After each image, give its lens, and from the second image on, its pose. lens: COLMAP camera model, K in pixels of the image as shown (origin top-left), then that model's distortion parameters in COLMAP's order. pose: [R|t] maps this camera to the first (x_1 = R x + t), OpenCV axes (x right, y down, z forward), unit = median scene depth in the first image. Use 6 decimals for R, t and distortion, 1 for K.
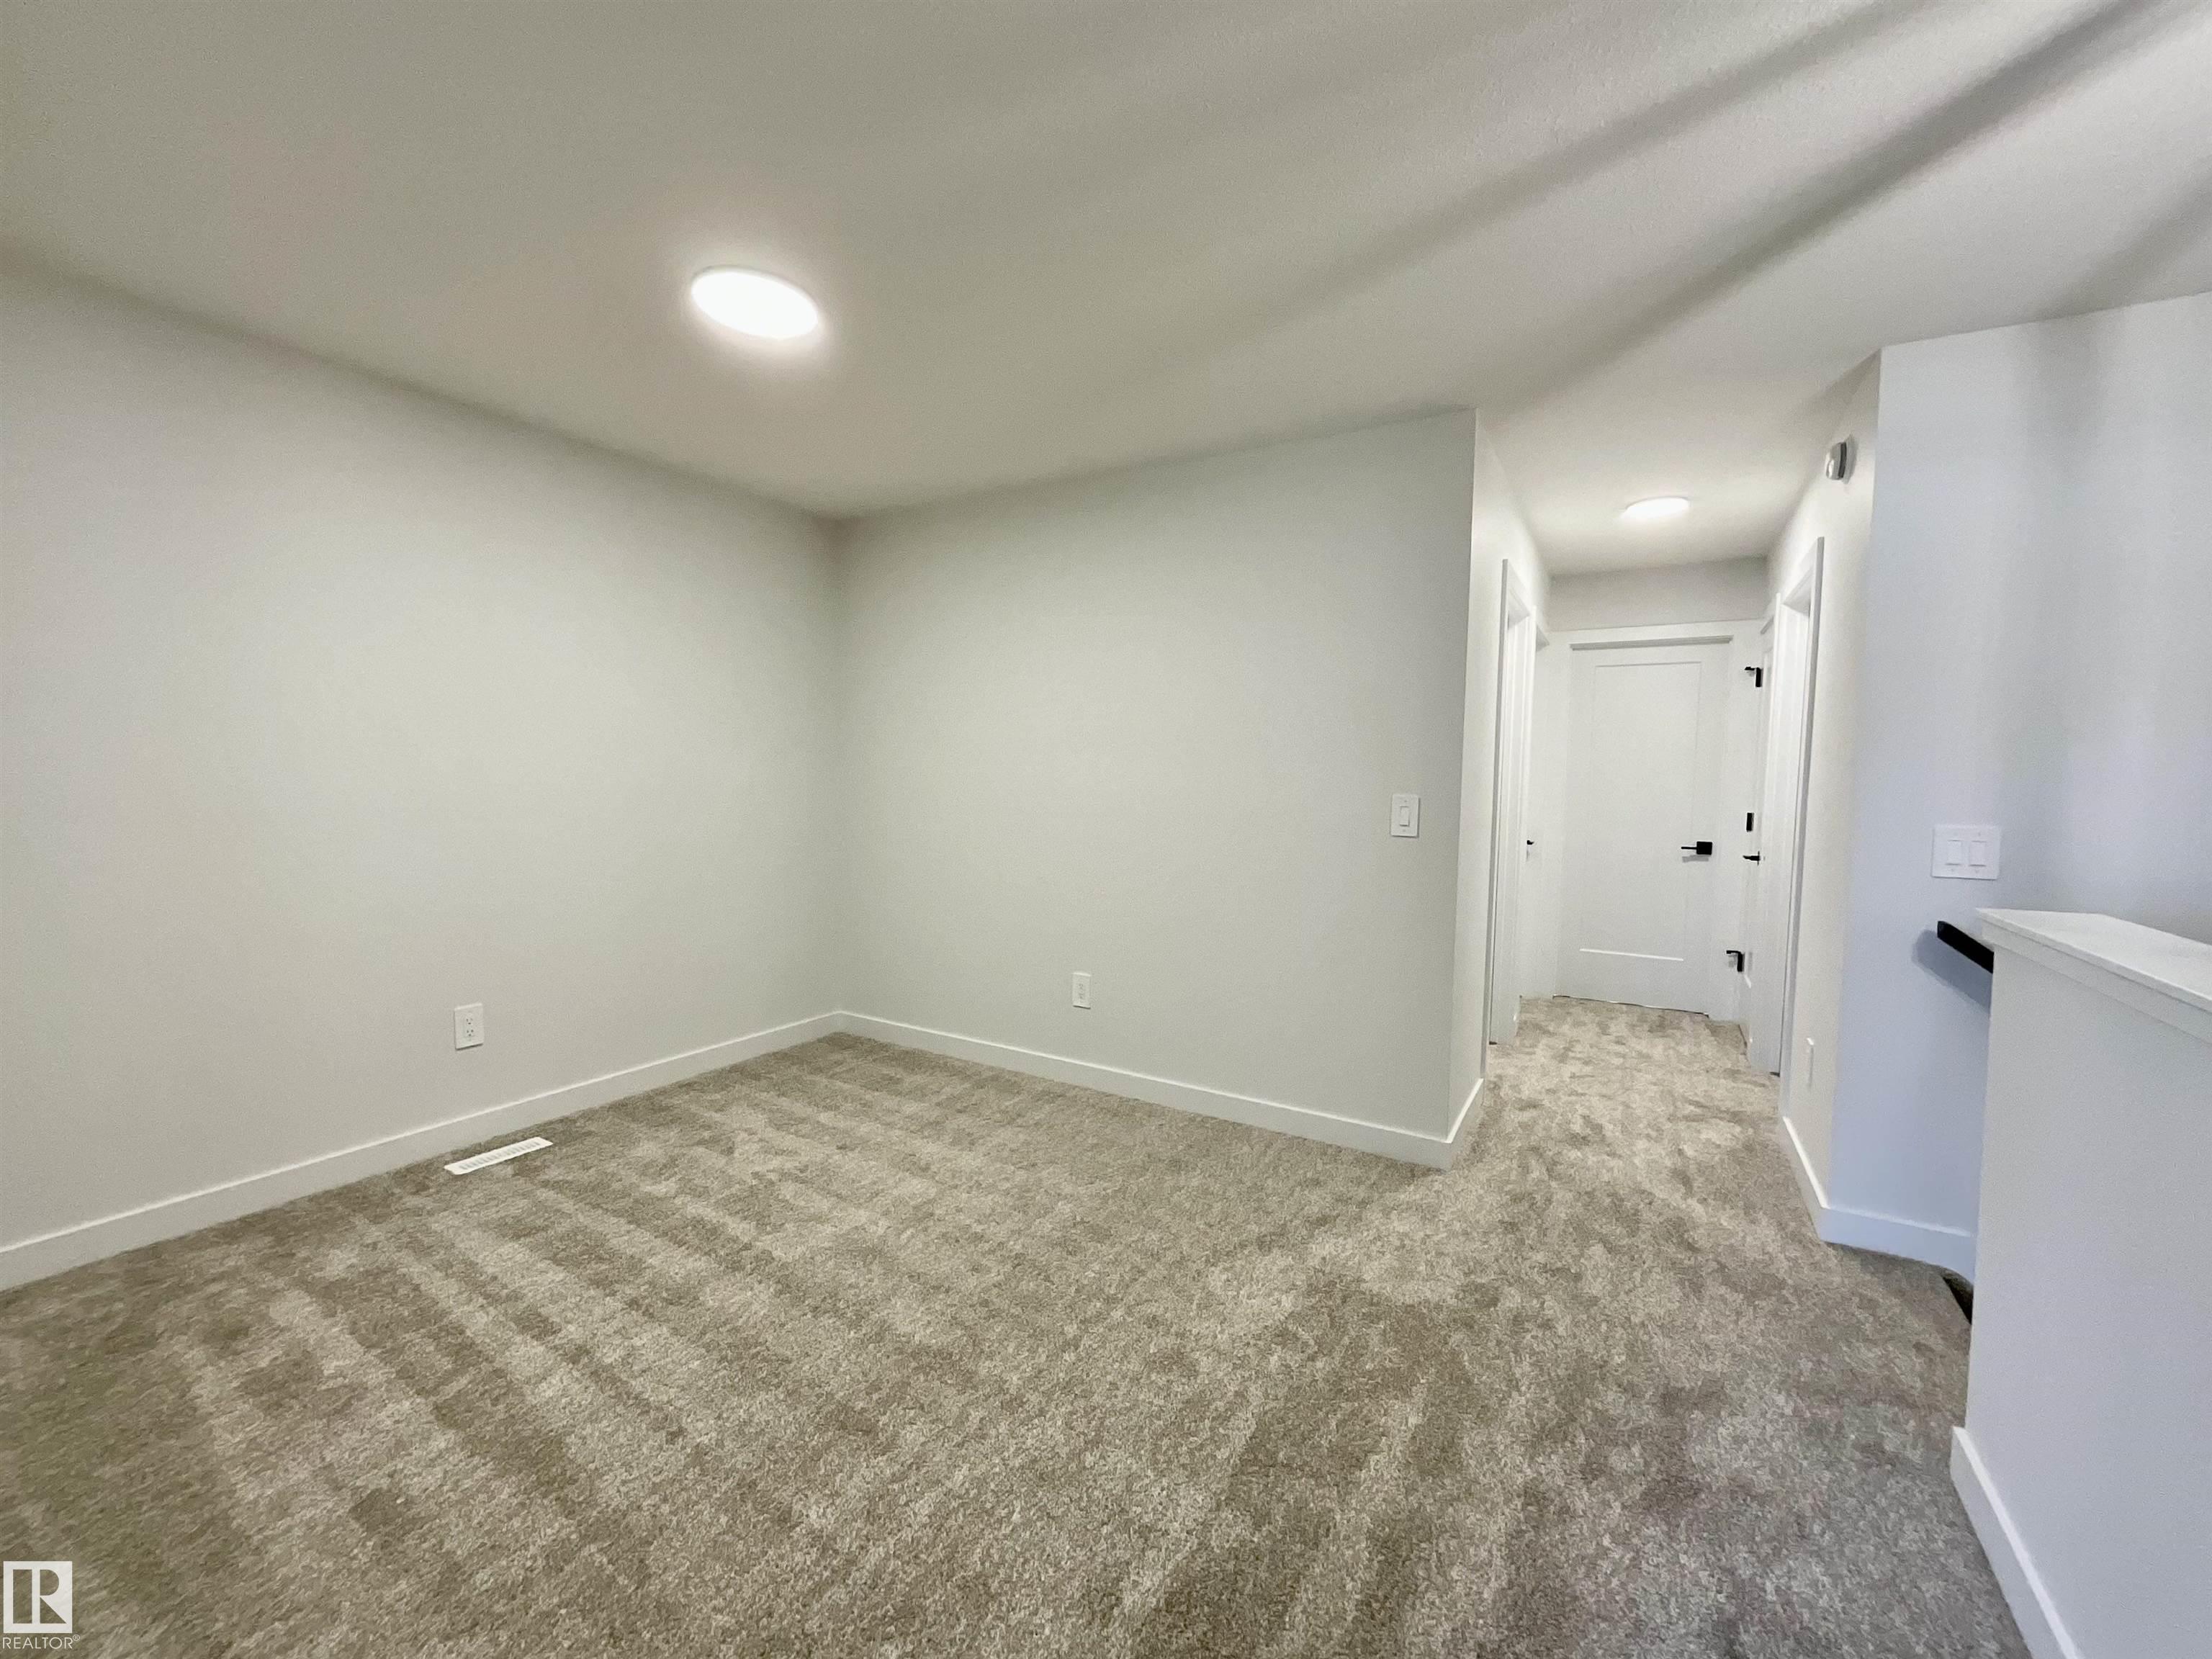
lens RADIAL K [[897.4, 0, 1097.0], [0, 897.4, 831.7], [0, 0, 1]] dist [-0.003369, 0.001566]
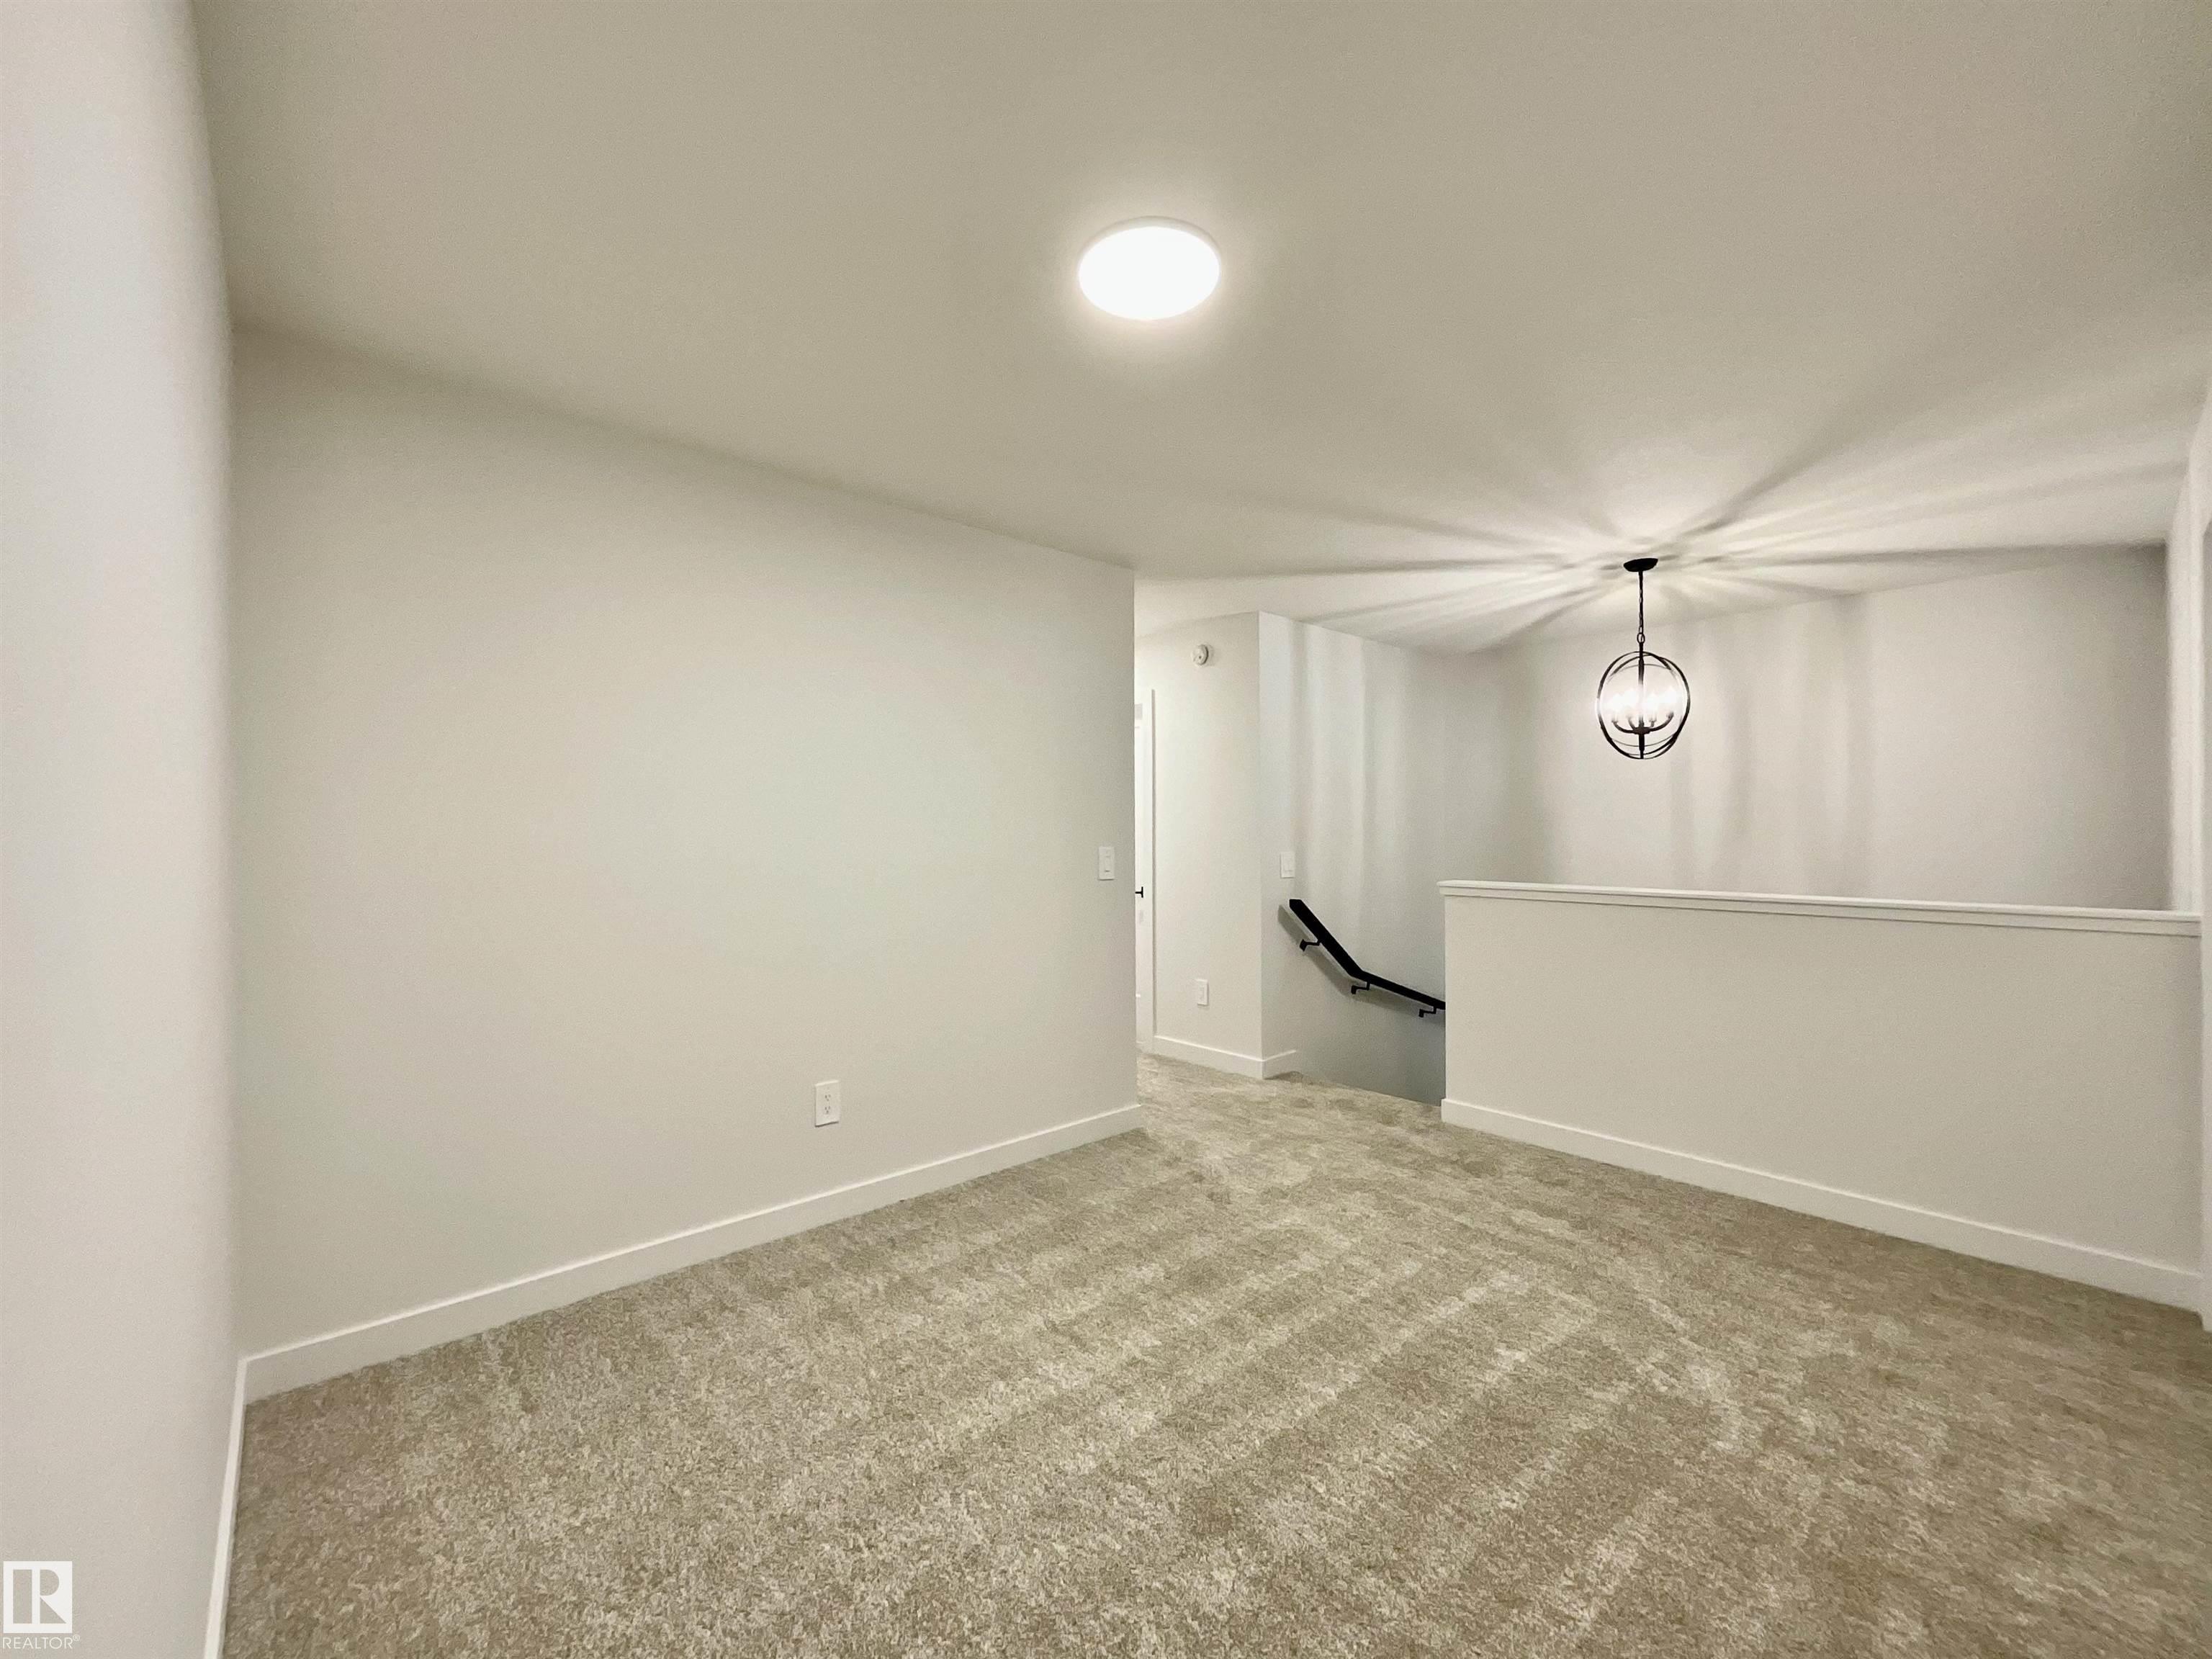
lens RADIAL K [[897.4, 0, 1100.2], [0, 897.4, 821.4], [0, 0, 1]] dist [-0.003369, 0.001566]
pose [[0.296224, -0.002817, 0.955114, -0.912278], [0.076699, 0.996836, -0.020847, -0.052745], [-0.952034, 0.079432, 0.295503, 0.634302]]
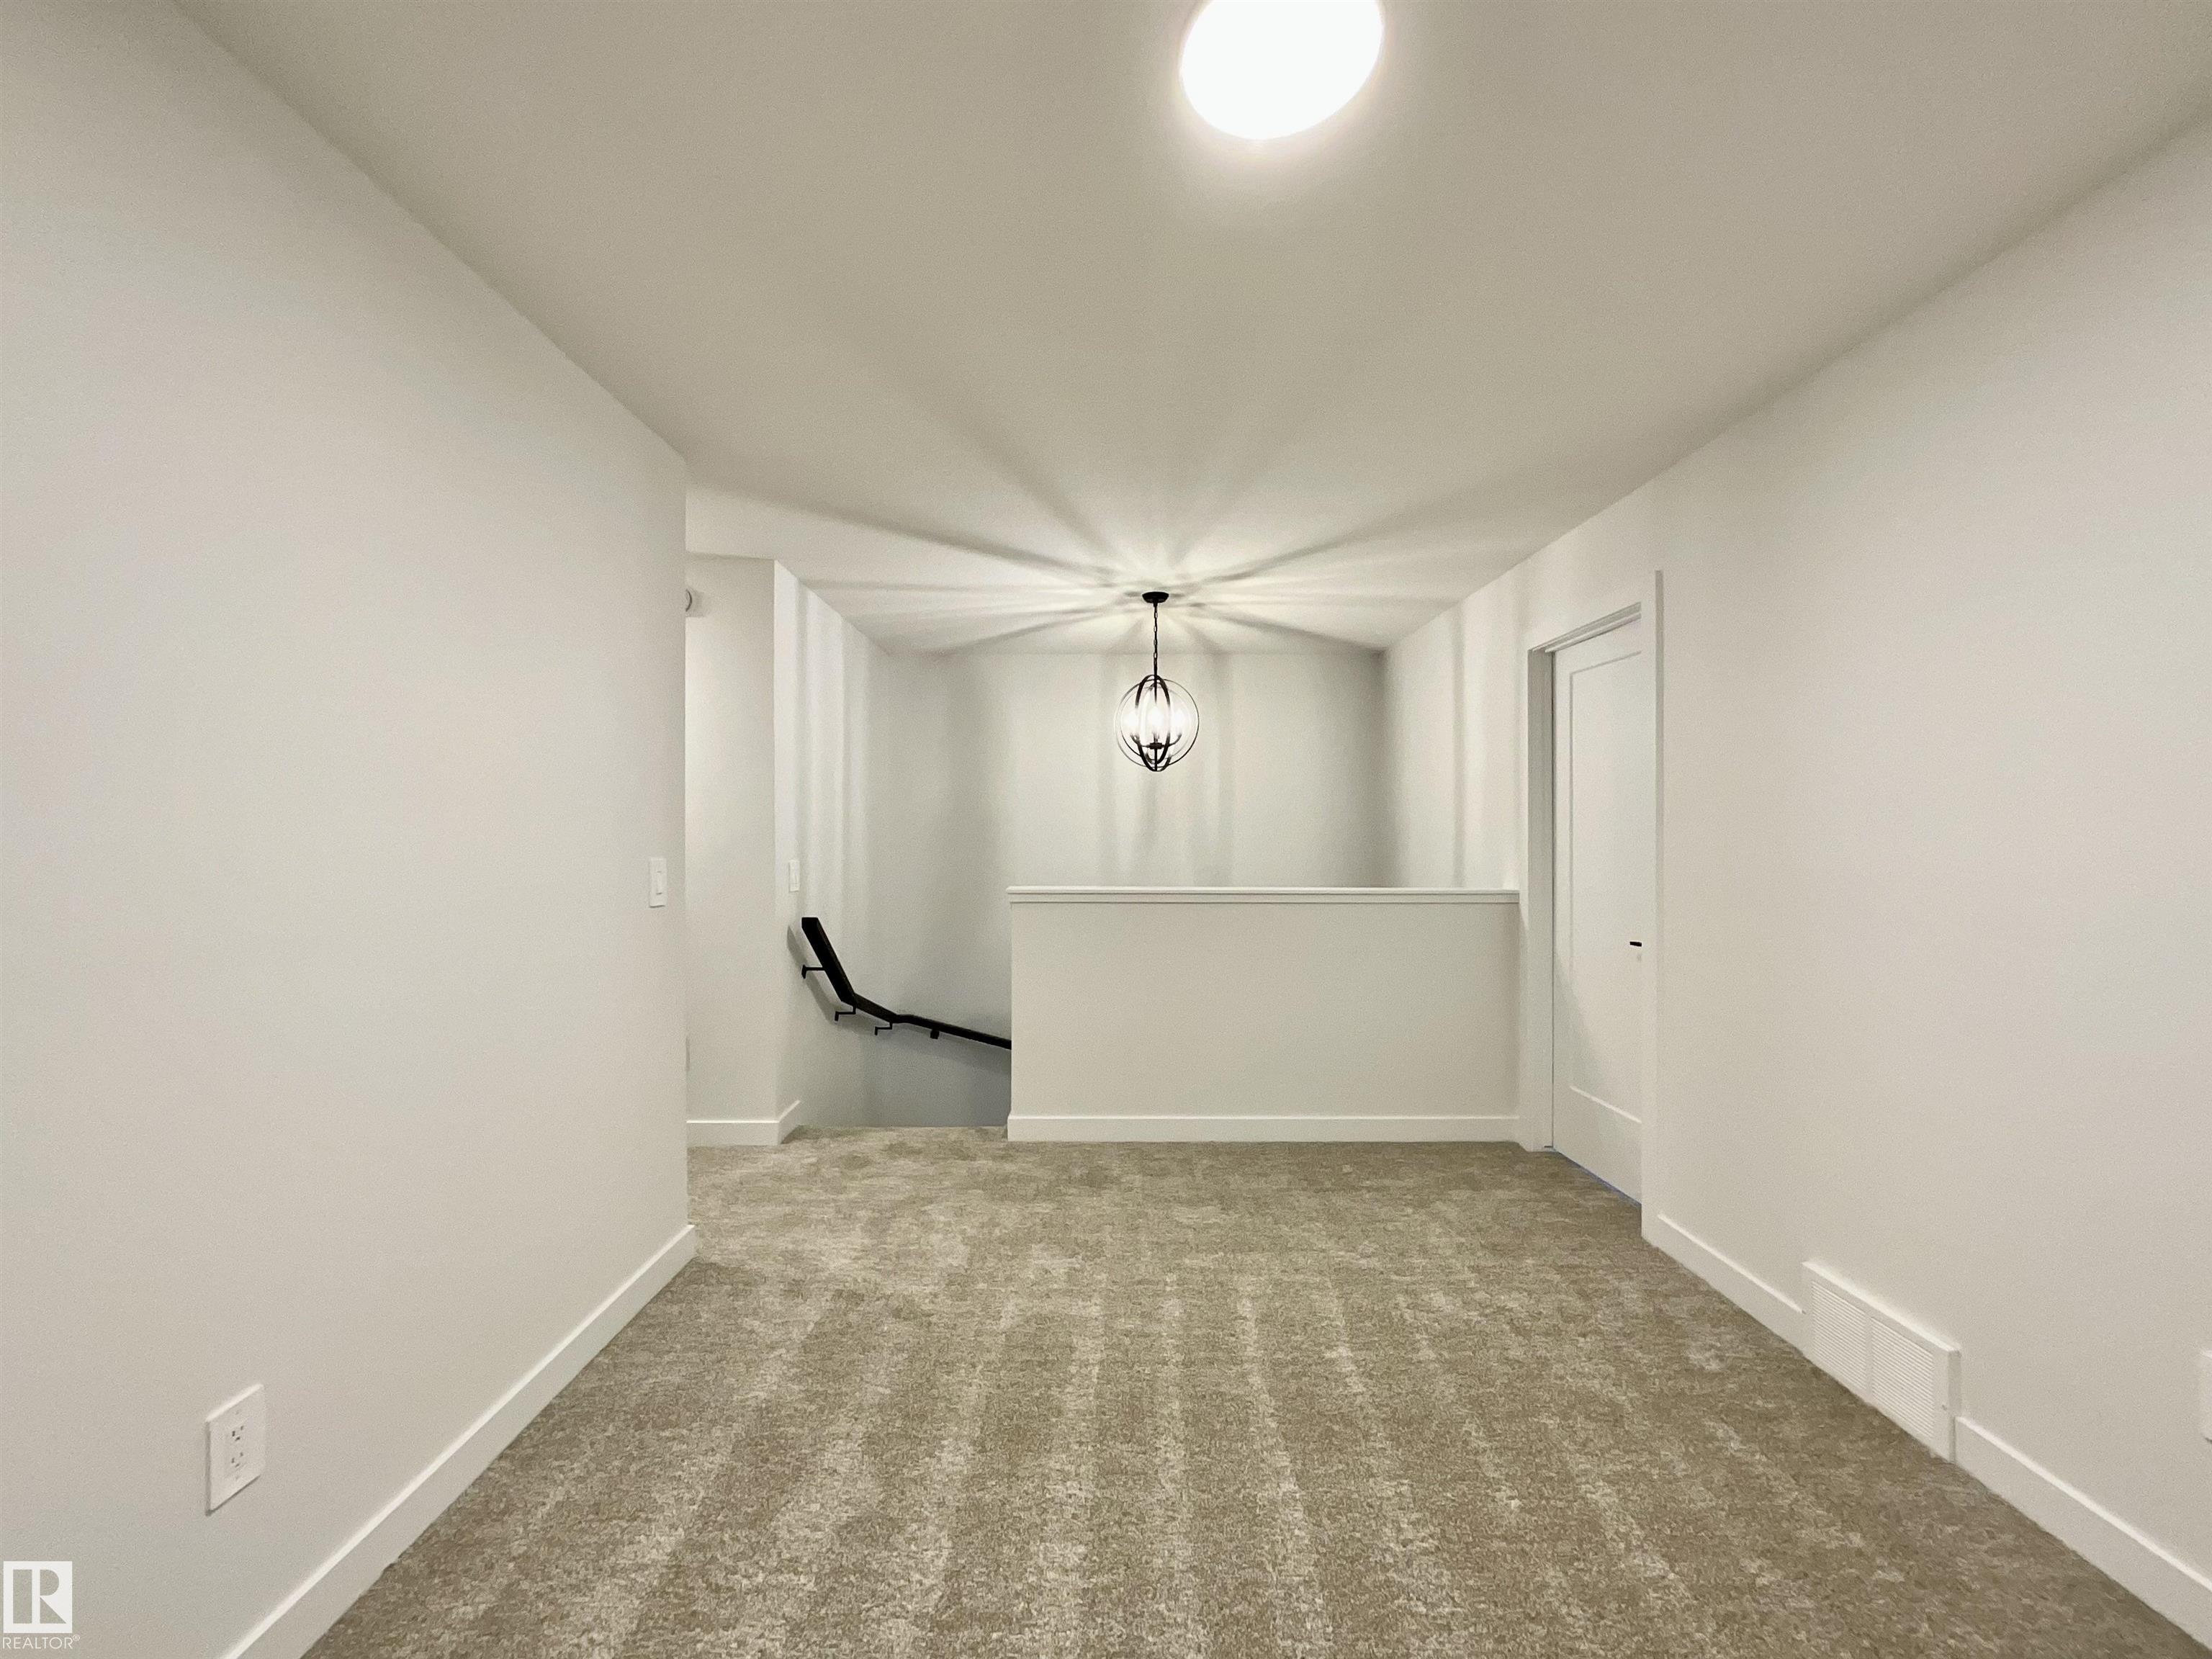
lens RADIAL K [[897.4, 0, 1102.7], [0, 897.4, 829.9], [0, 0, 1]] dist [-0.003369, 0.001566]
pose [[-0.513419, -0.005338, 0.858122, -0.635068], [0.057757, 0.997498, 0.040762, -0.079625], [-0.856192, 0.070490, -0.511826, 1.094034]]
